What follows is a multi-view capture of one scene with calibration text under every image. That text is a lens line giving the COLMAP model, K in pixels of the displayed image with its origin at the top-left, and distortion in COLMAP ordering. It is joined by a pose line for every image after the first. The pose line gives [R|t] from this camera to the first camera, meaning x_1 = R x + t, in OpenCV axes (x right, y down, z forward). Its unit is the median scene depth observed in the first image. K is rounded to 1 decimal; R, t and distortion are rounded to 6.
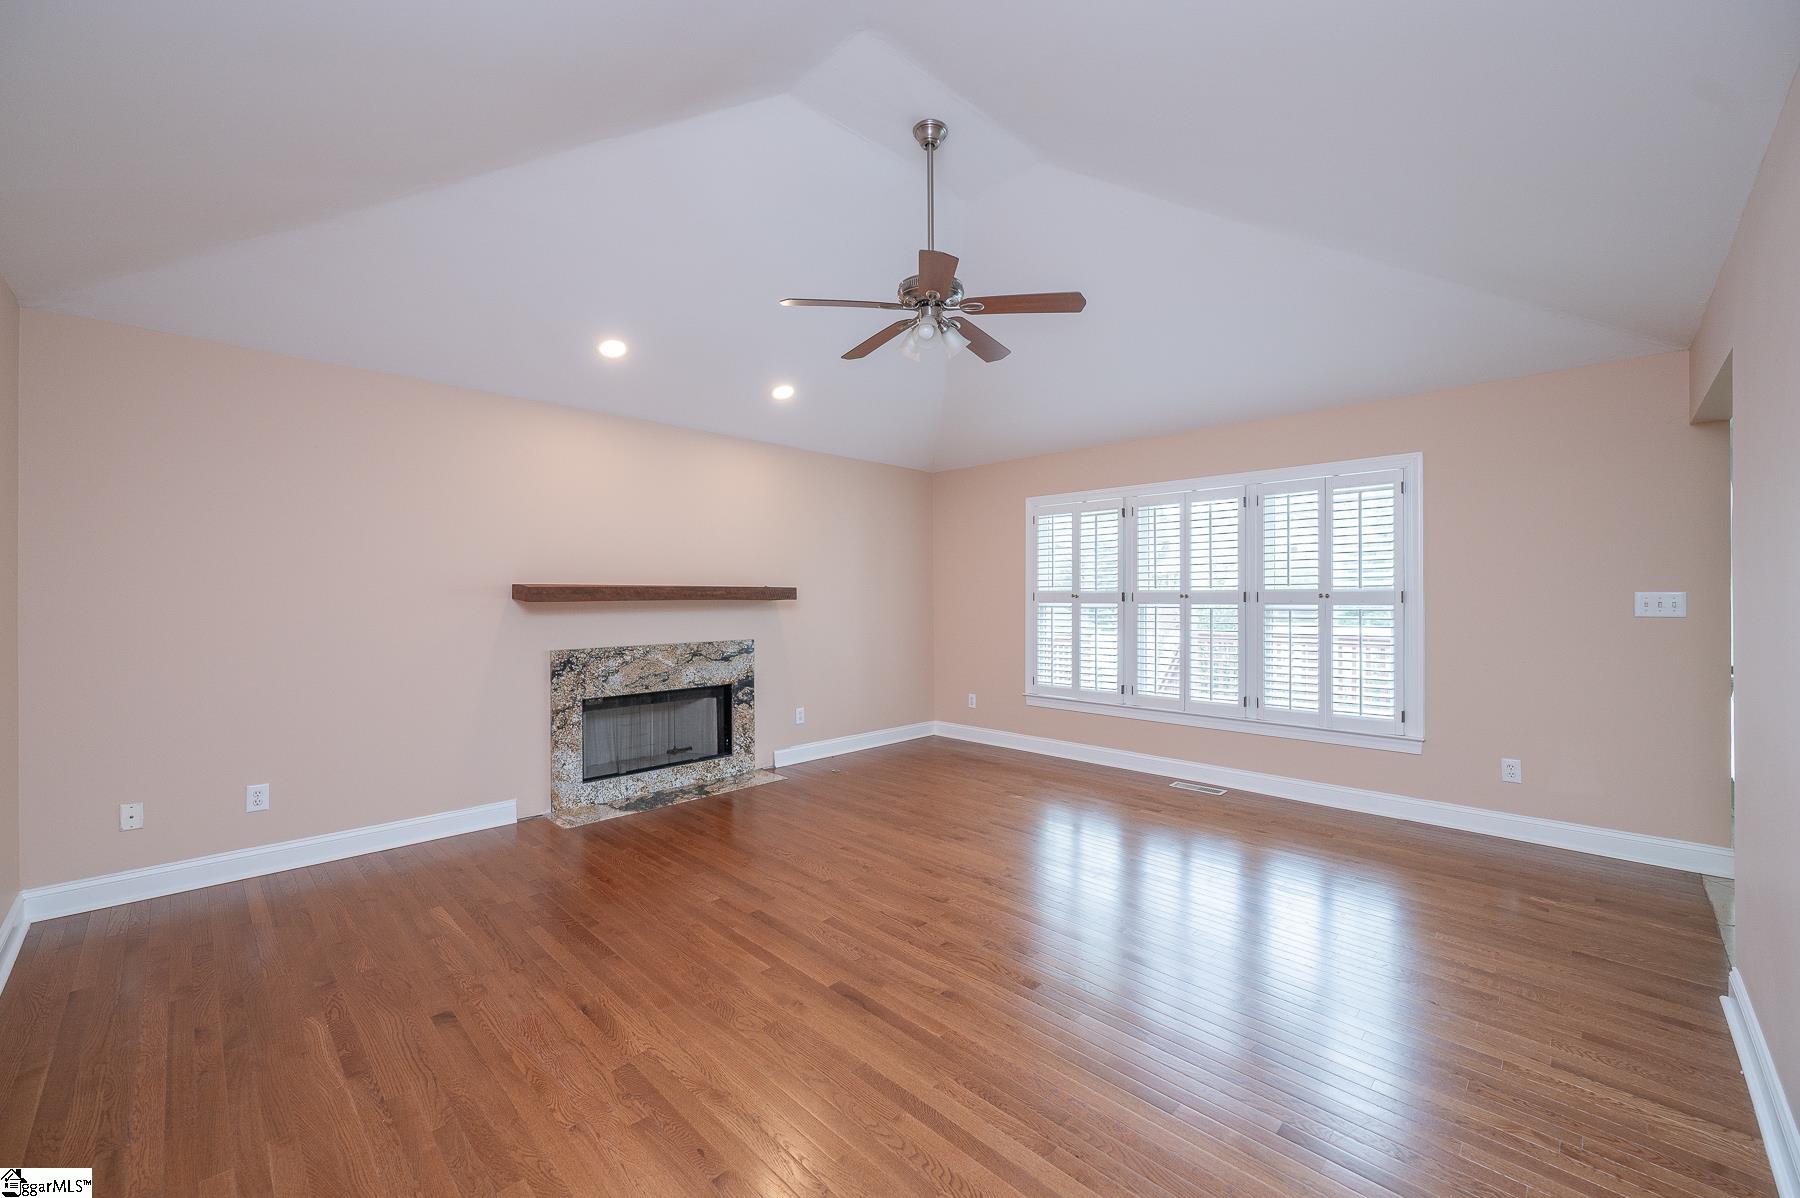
lens RADIAL K [[718.1, 0, 882.7], [0, 718.1, 597.8], [0, 0, 1]] dist [0.001523, 0.000315]
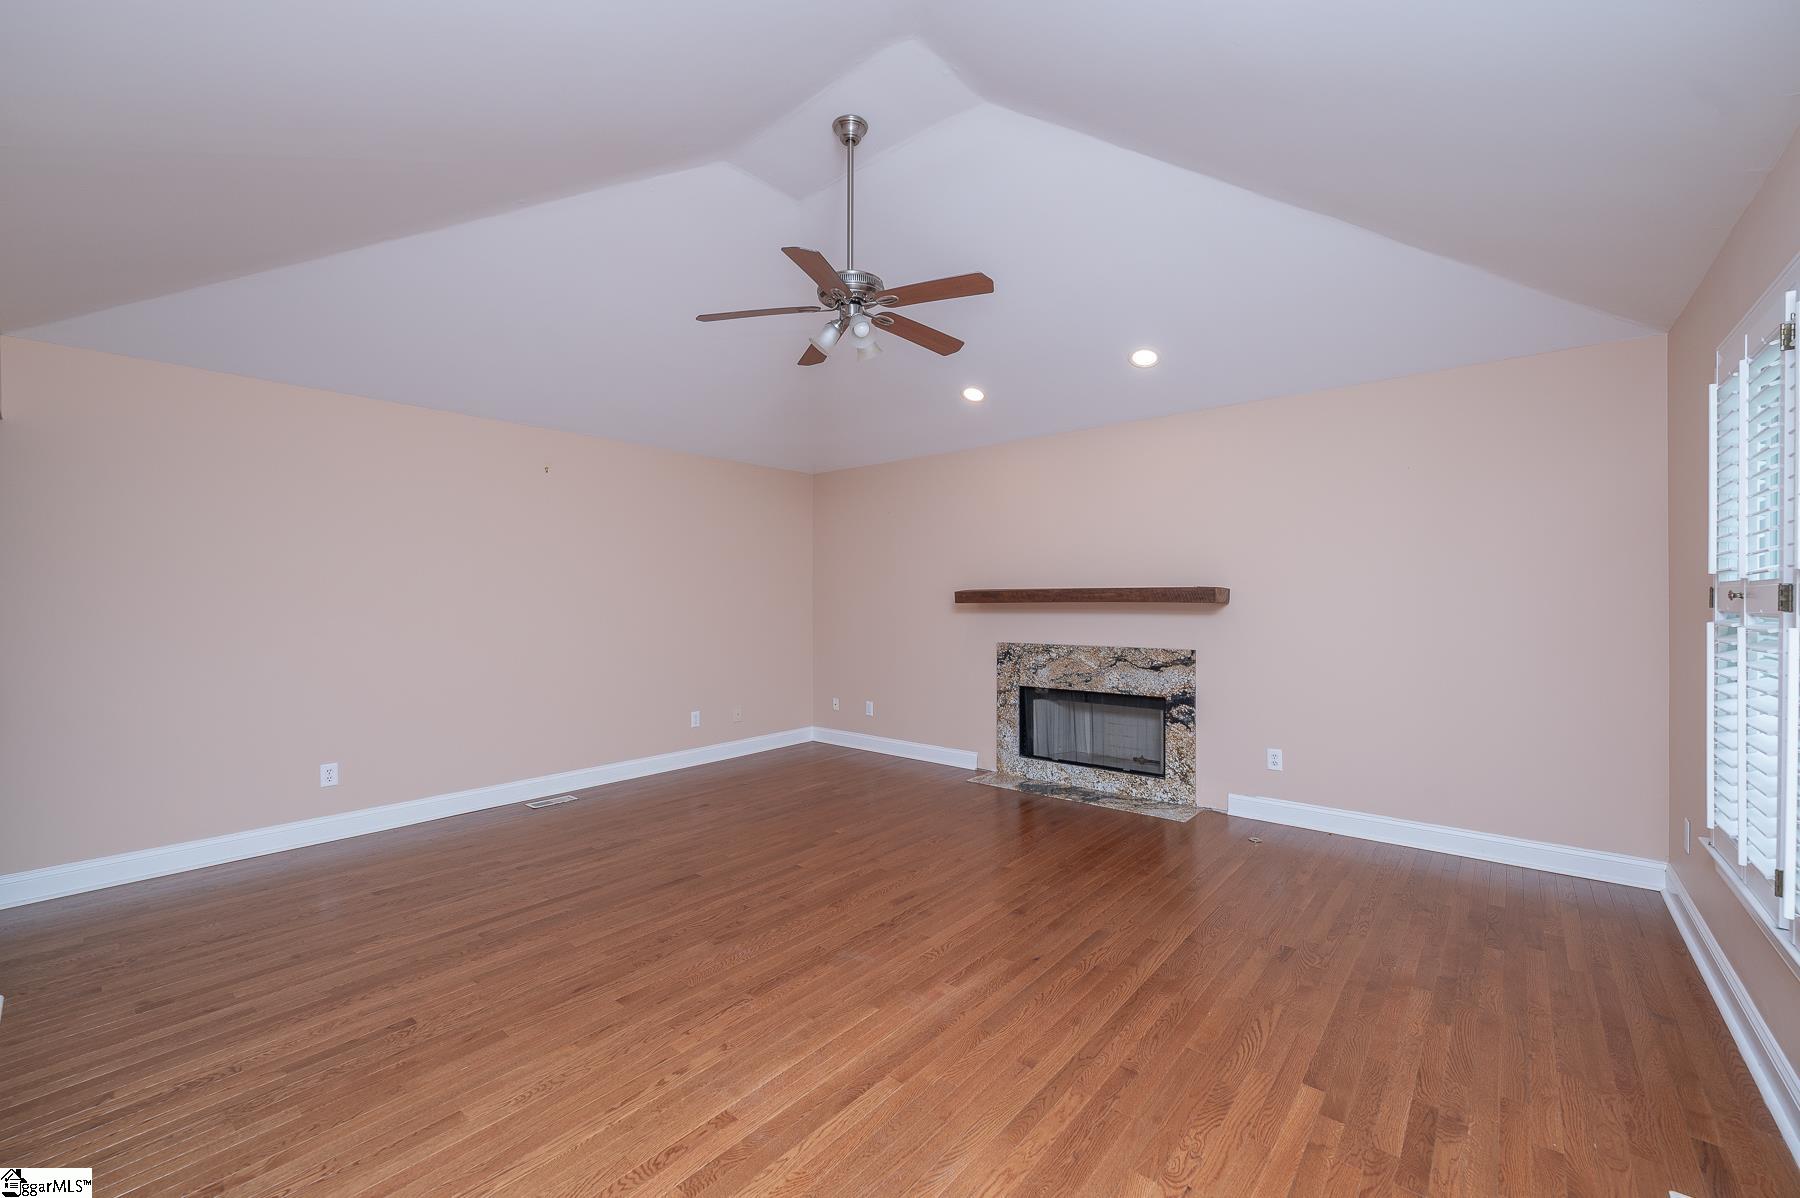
lens RADIAL K [[718.1, 0, 883.8], [0, 718.1, 600.1], [0, 0, 1]] dist [0.001523, 0.000315]
pose [[0.083837, 0.001819, -0.996478, 0.702015], [0.000942, 0.999998, 0.001905, -0.002321], [0.996479, -0.001099, 0.083835, 0.639383]]
